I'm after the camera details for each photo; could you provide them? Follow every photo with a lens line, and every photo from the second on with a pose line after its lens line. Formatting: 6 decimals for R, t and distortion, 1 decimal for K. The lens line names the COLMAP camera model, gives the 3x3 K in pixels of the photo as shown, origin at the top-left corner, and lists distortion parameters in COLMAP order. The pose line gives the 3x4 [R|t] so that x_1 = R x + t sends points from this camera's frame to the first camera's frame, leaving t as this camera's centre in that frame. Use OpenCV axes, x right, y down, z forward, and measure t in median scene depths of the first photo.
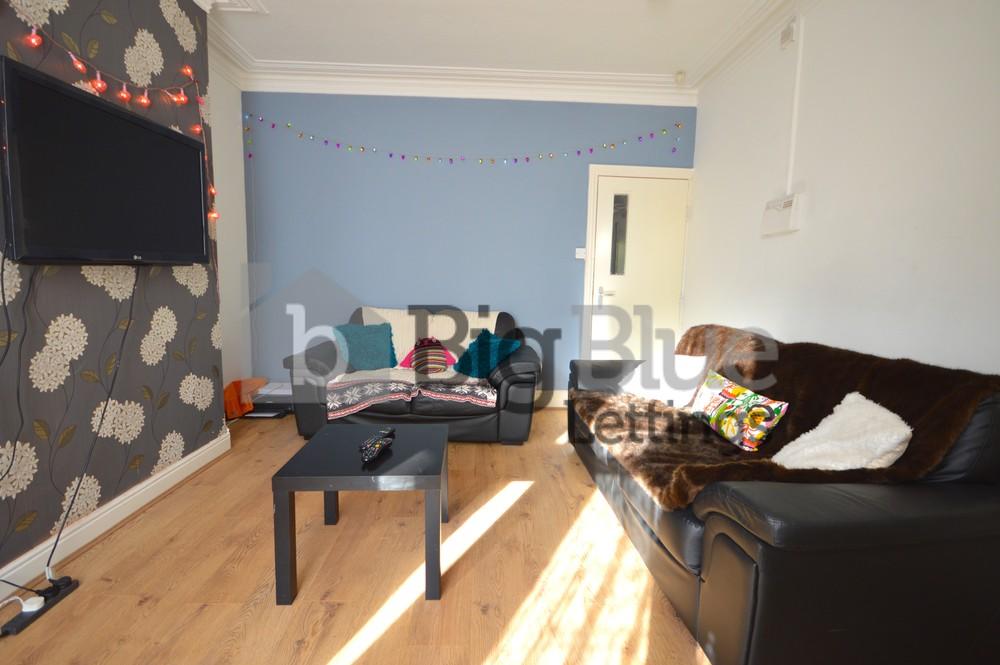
lens RADIAL K [[446.0, 0, 498.0], [0, 446.0, 329.0], [0, 0, 1]] dist [0.001380, 0.000171]
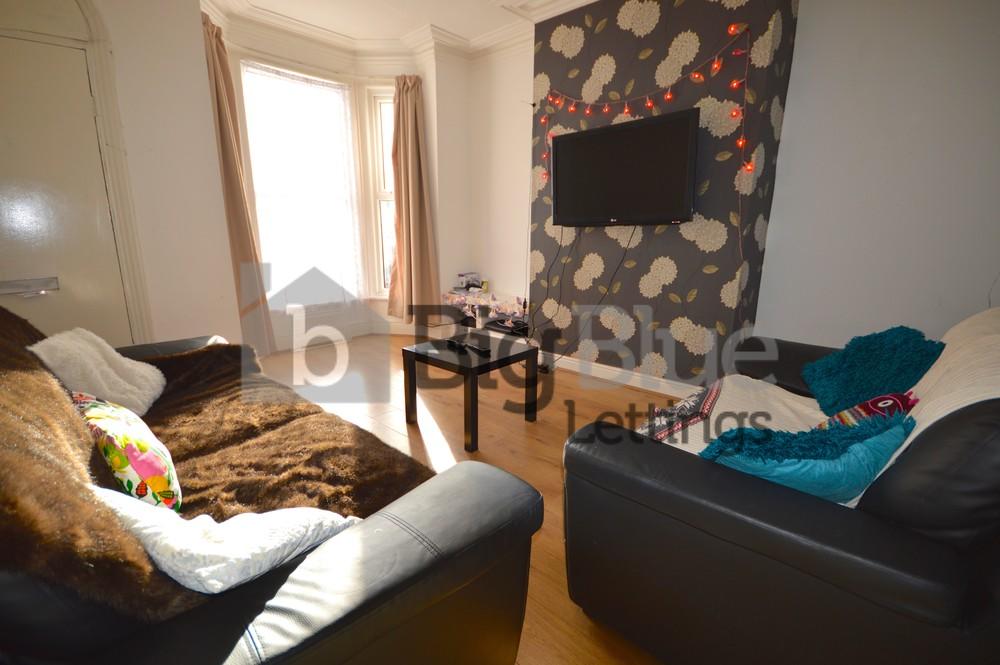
lens RADIAL K [[446.0, 0, 498.0], [0, 446.0, 329.0], [0, 0, 1]] dist [0.001380, 0.000171]
pose [[-0.703689, 0.132789, -0.697990, 0.592761], [-0.095259, 0.955878, 0.277888, -0.184298], [0.704094, 0.262037, -0.659991, 1.782557]]
